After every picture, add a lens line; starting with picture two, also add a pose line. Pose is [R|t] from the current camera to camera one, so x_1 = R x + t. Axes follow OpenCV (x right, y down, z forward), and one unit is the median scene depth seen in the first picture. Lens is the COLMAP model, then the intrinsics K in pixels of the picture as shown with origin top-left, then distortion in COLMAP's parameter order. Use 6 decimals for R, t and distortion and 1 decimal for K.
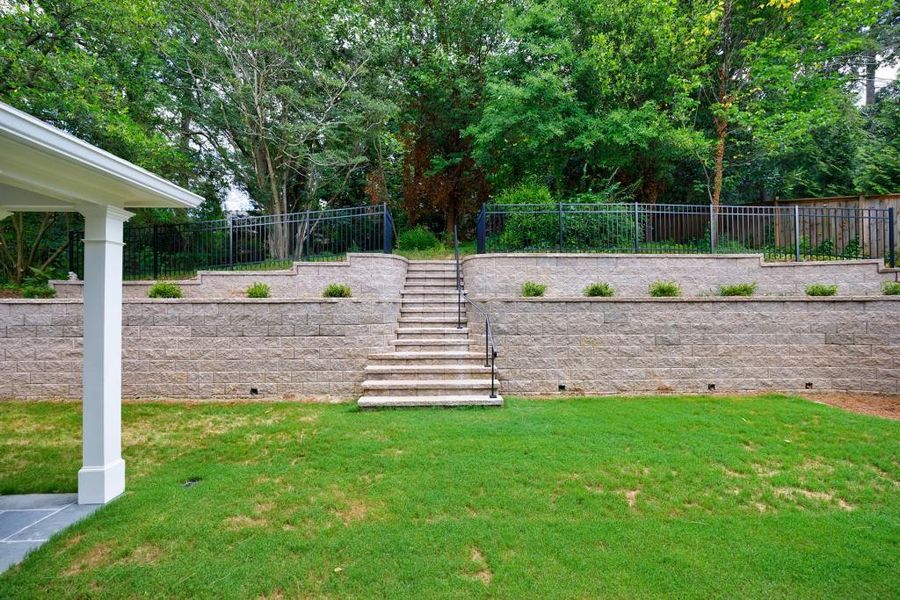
lens RADIAL K [[385.3, 0, 450.0], [0, 385.3, 300.0], [0, 0, 1]] dist [0.000511, -0.001099]
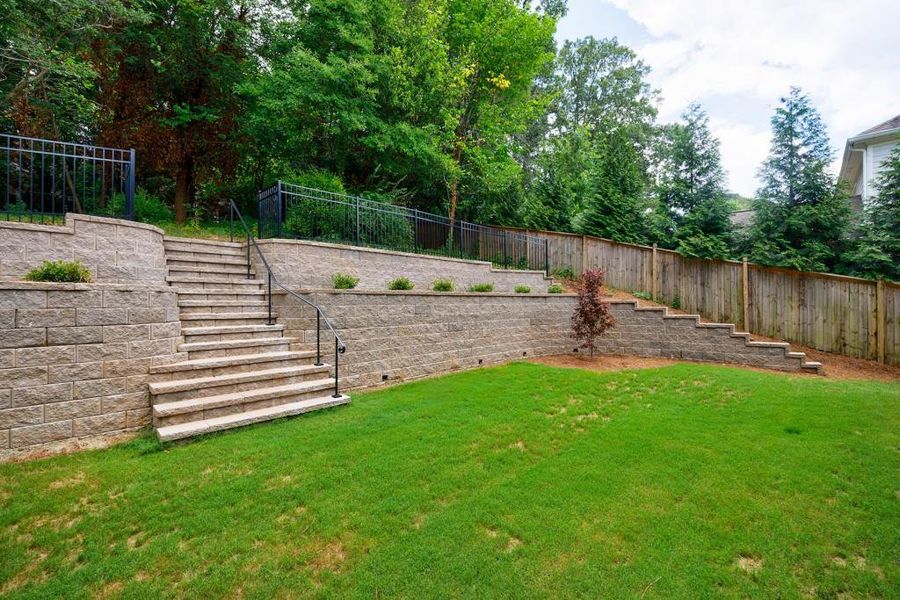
lens RADIAL K [[385.3, 0, 450.0], [0, 385.3, 300.0], [0, 0, 1]] dist [0.000511, -0.001099]
pose [[0.724469, 0.003732, 0.689298, -0.289030], [-0.007775, 0.999966, 0.002757, 0.015121], [-0.689264, -0.007357, 0.724473, 0.131541]]
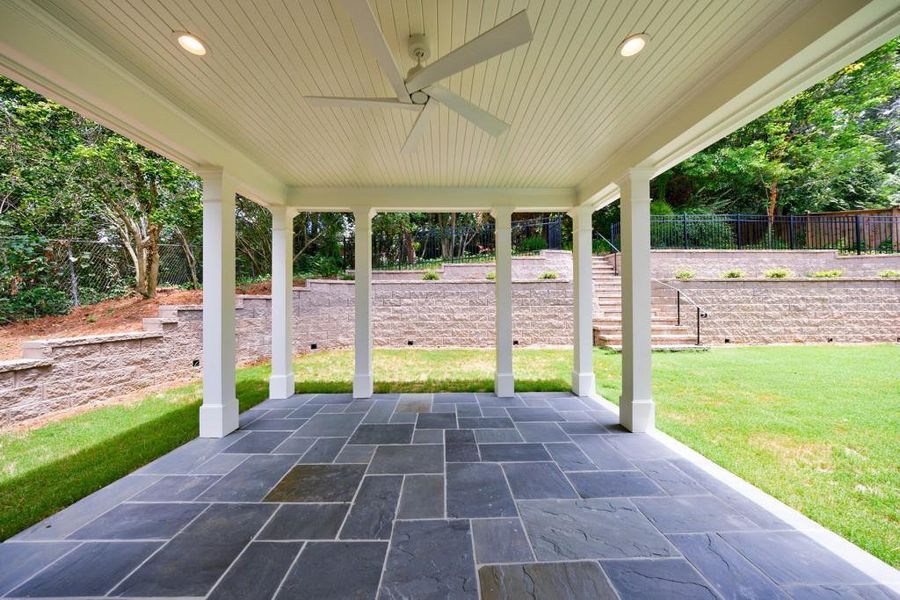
lens RADIAL K [[286.9, 0, 447.5], [0, 286.9, 296.4], [0, 0, 1]] dist [-0.008798, 0.000108]
pose [[0.999514, -0.003046, -0.031030, -0.703514], [0.003082, 0.999995, 0.001098, 0.055985], [0.031026, -0.001193, 0.999518, -0.090638]]
